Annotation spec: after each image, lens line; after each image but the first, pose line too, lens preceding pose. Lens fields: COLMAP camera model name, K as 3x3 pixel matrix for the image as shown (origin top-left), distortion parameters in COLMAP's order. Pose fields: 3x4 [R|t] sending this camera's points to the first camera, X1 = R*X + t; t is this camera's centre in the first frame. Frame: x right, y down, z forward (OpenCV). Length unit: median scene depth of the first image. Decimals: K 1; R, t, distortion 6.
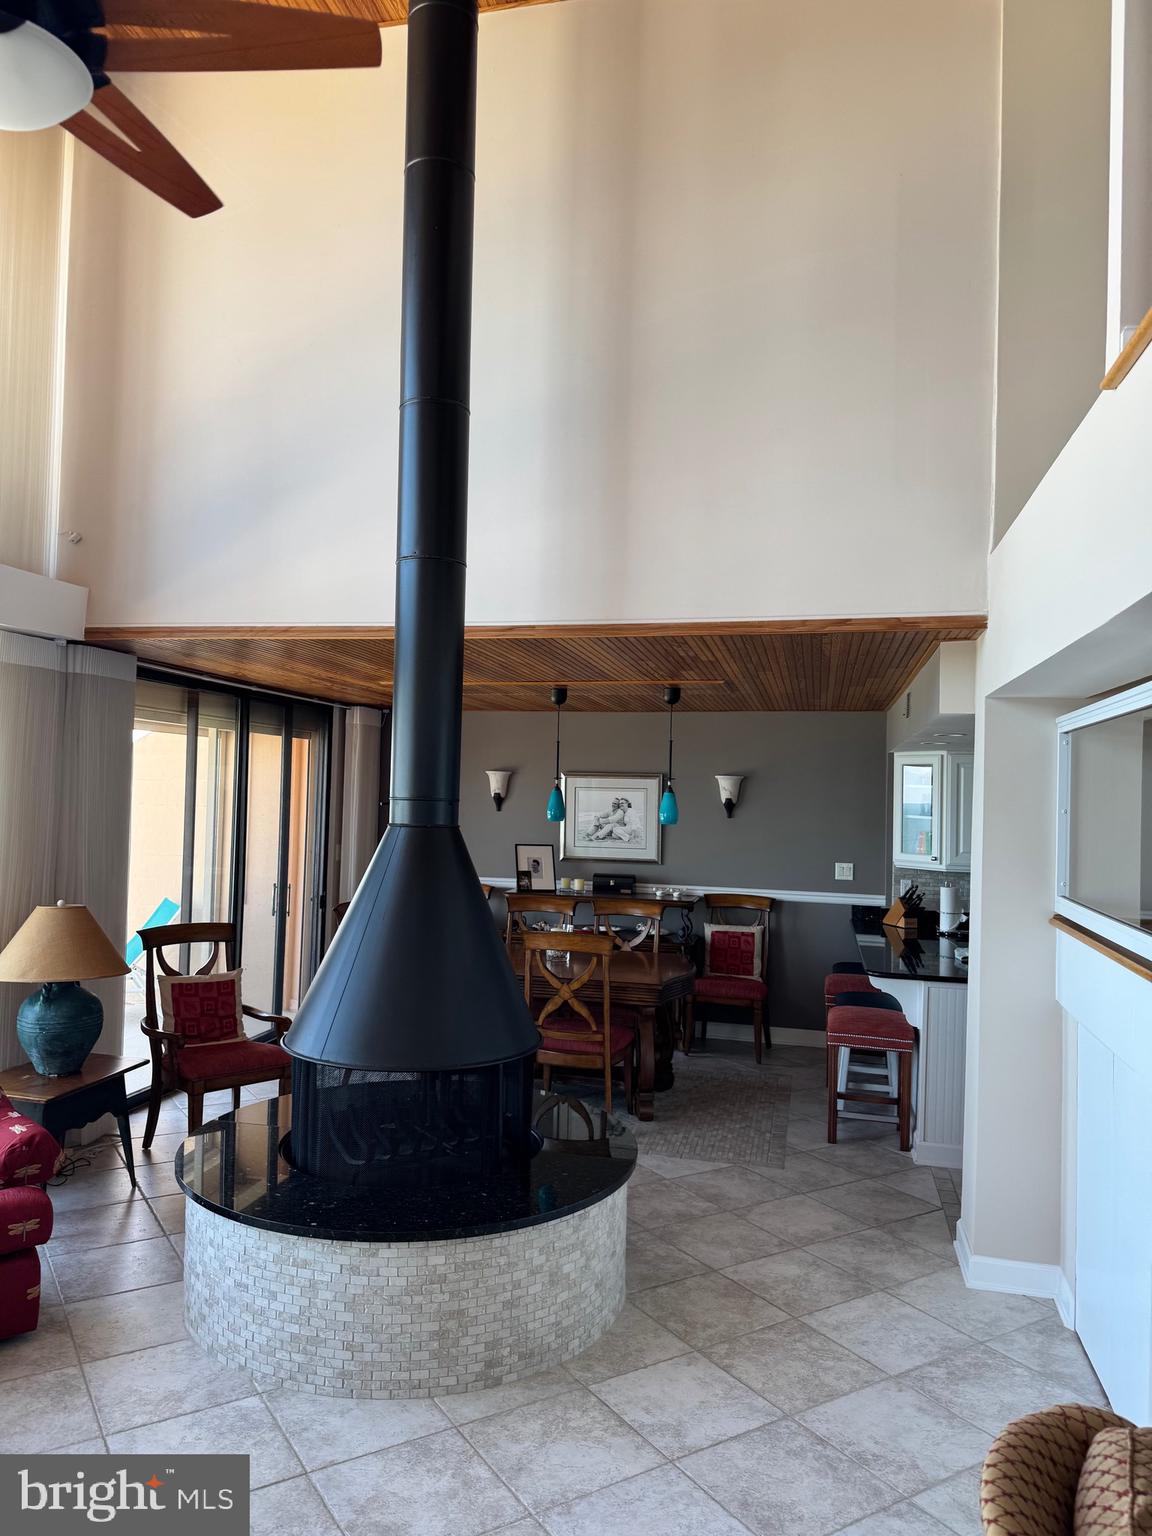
lens RADIAL K [[1087.2, 0, 571.5], [0, 1087.2, 773.2], [0, 0, 1]] dist [0.043941, -0.030416]
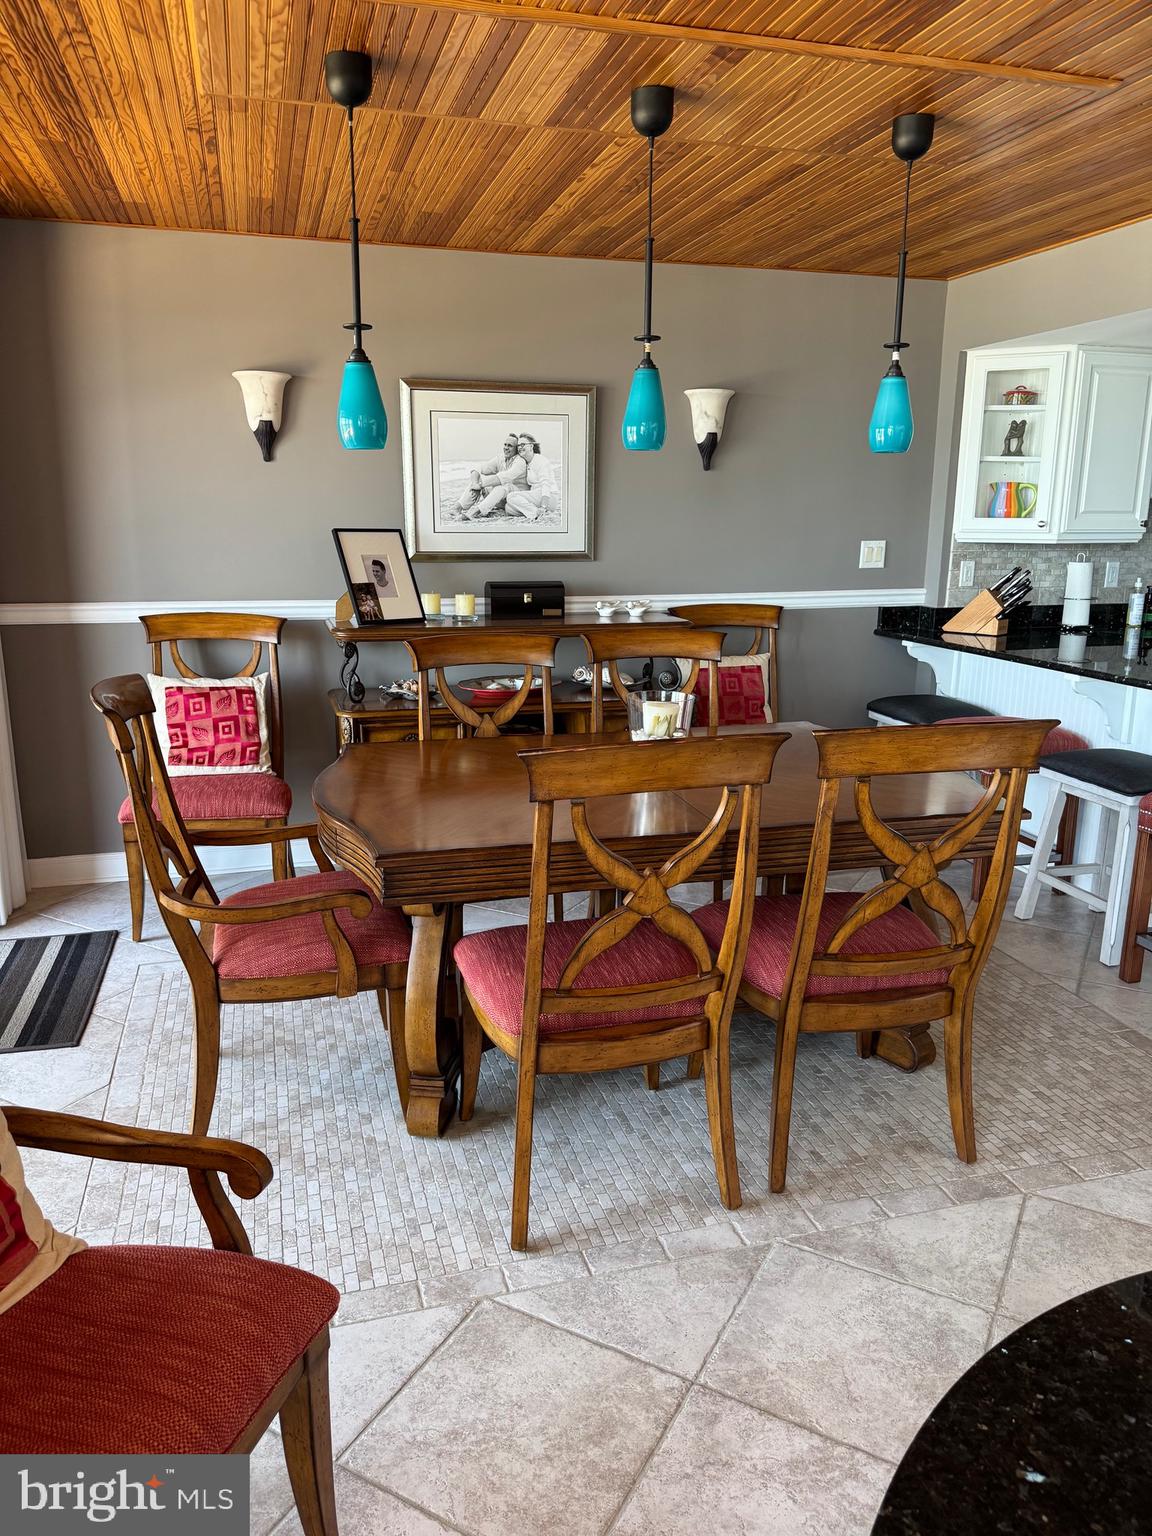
lens RADIAL K [[1087.2, 0, 588.5], [0, 1087.2, 765.3], [0, 0, 1]] dist [0.043941, -0.030416]
pose [[0.861457, -0.136616, 0.489110, -0.208560], [0.009776, 0.967418, 0.252998, 0.045411], [-0.507737, -0.213165, 0.834724, 0.517964]]
